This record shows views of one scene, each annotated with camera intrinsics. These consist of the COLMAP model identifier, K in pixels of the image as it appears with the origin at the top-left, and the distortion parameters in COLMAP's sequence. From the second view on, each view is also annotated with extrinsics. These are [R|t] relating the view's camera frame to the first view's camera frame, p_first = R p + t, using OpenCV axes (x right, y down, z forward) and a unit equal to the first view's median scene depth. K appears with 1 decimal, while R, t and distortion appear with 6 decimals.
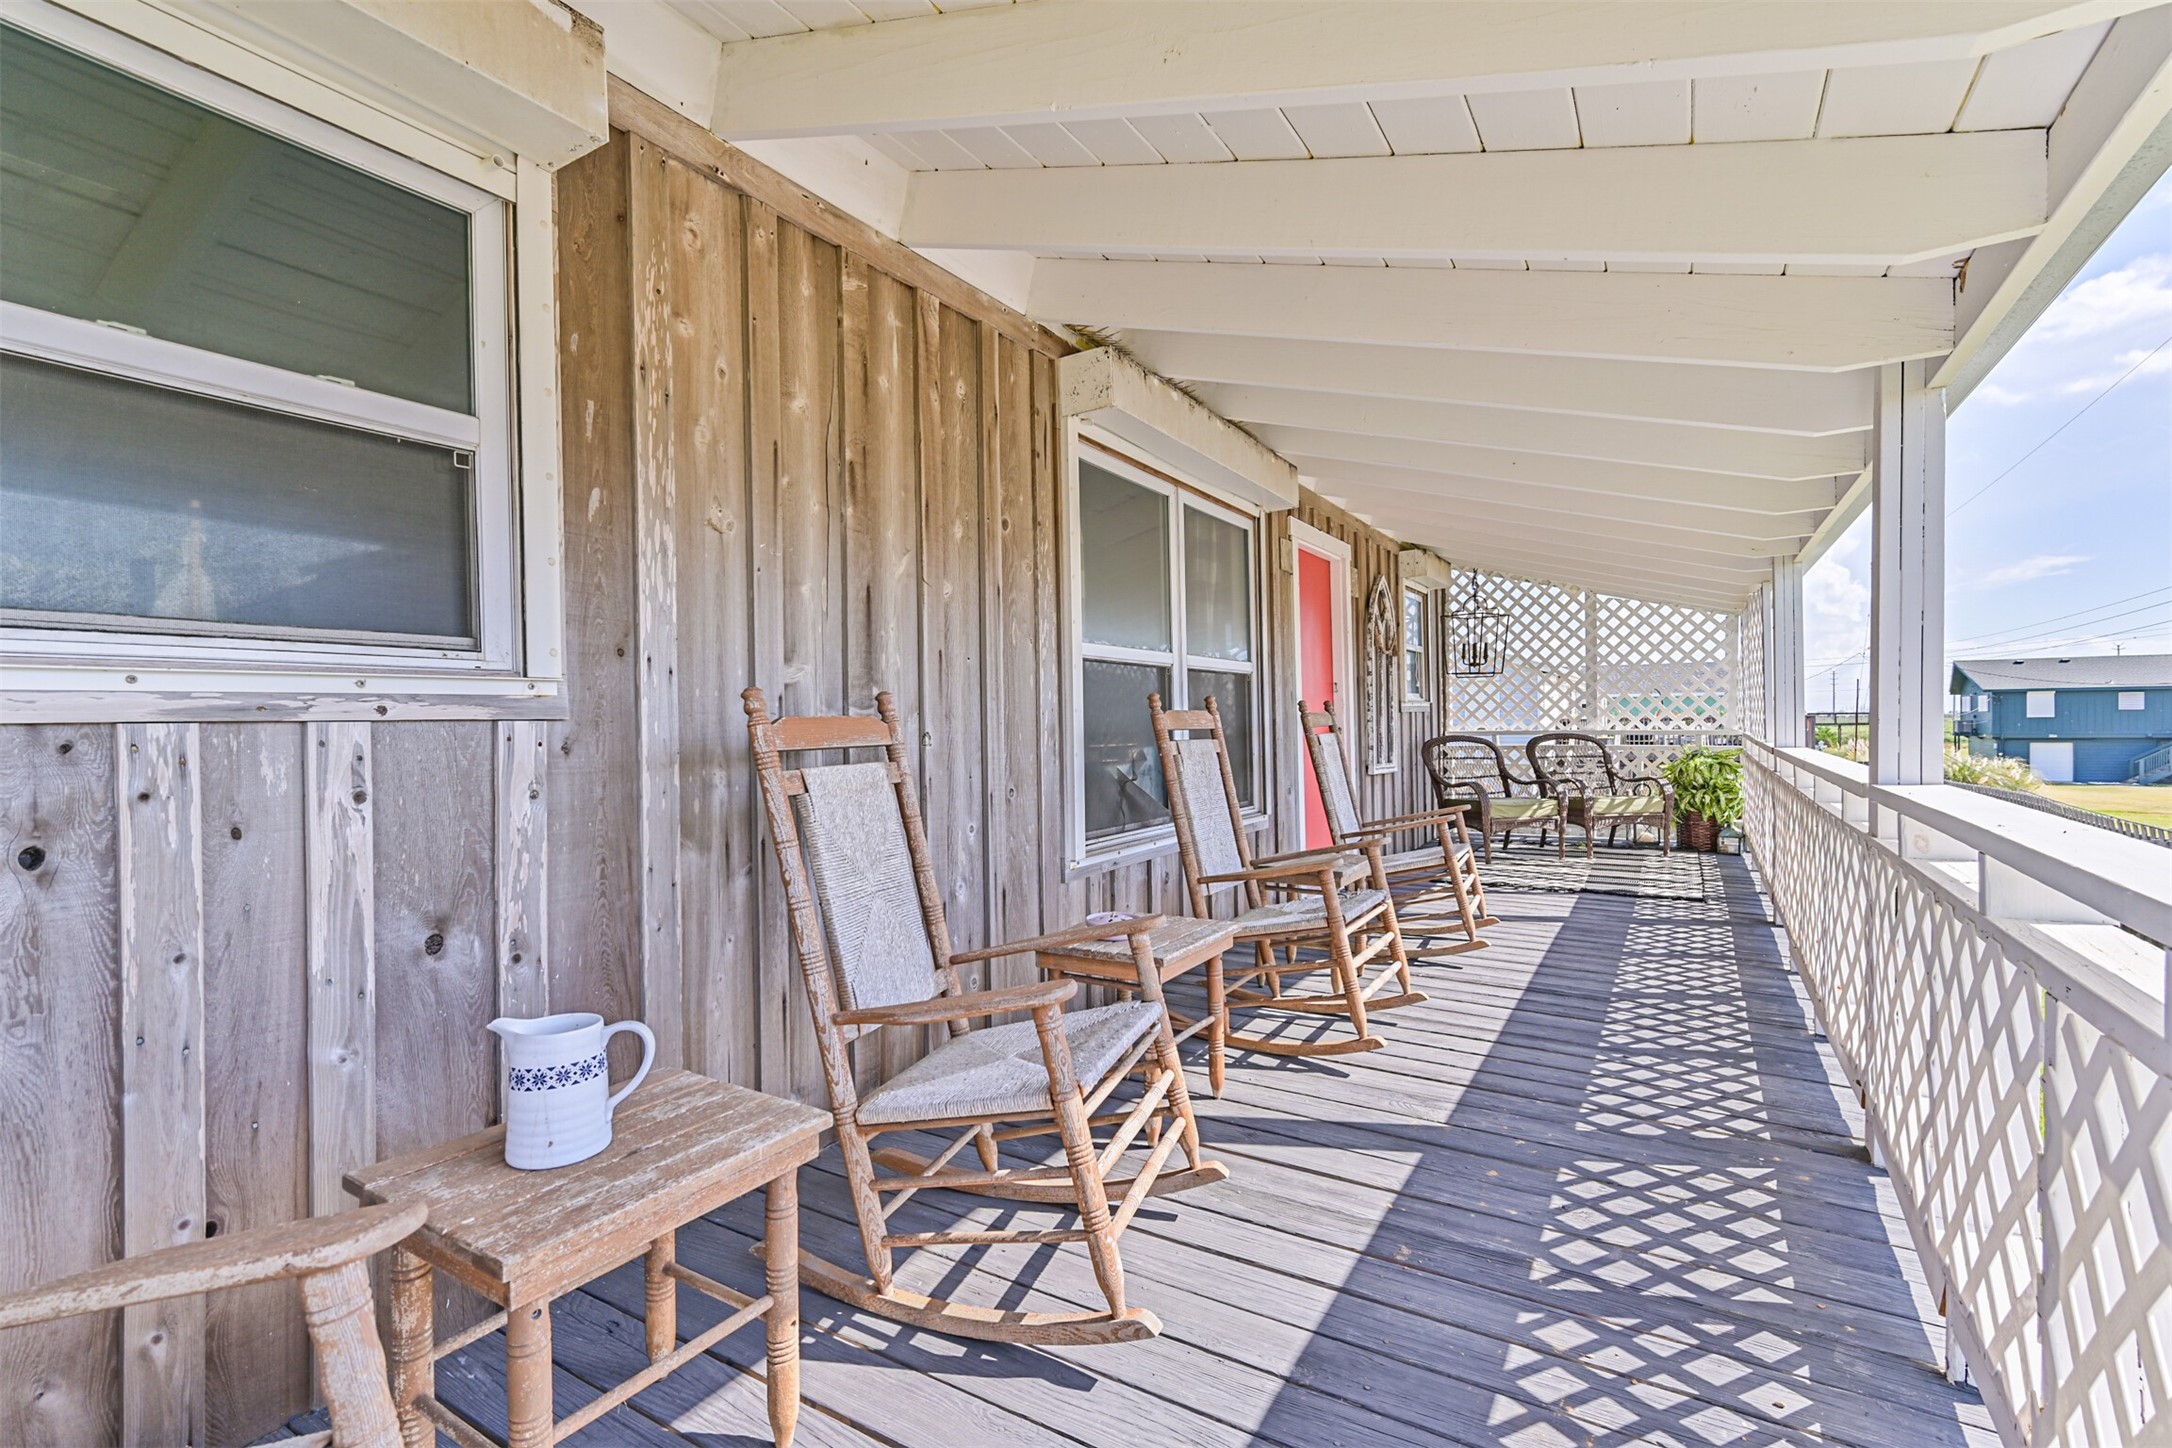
lens RADIAL K [[976.1, 0, 1078.7], [0, 976.1, 713.8], [0, 0, 1]] dist [-0.003116, -0.000437]
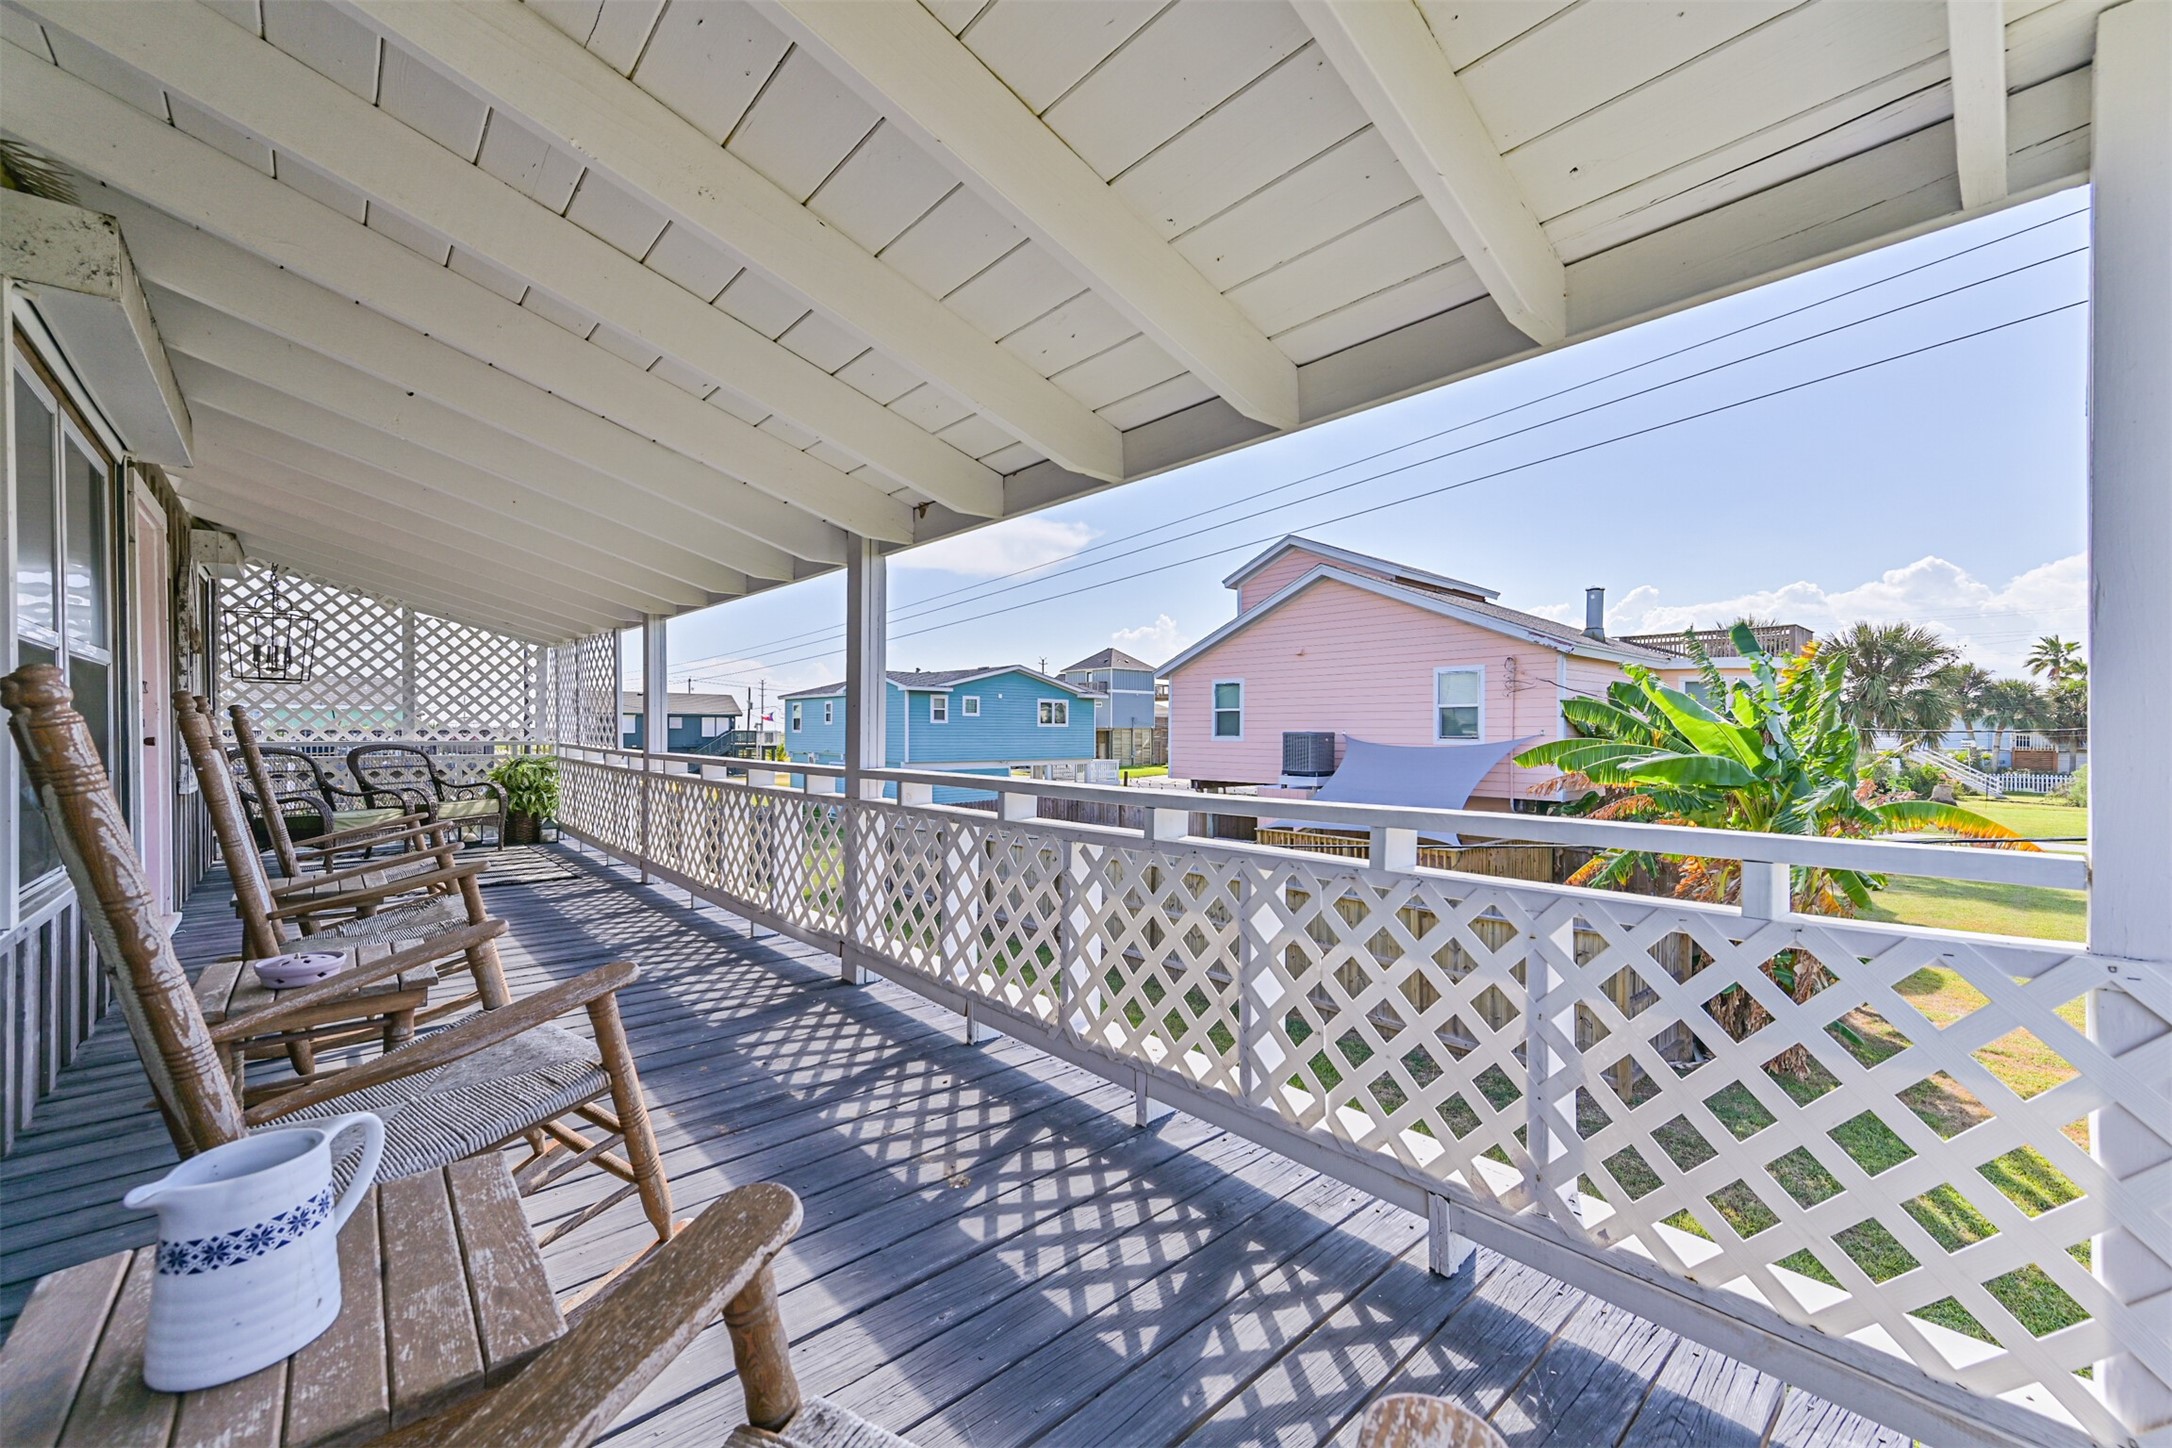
lens RADIAL K [[846.6, 0, 1097.8], [0, 846.6, 734.4], [0, 0, 1]] dist [0.007094, -0.000031]
pose [[0.261757, 0.006440, 0.965112, -0.425798], [-0.015371, 0.999879, -0.002503, 0.001578], [-0.965011, -0.014180, 0.261825, 0.127092]]
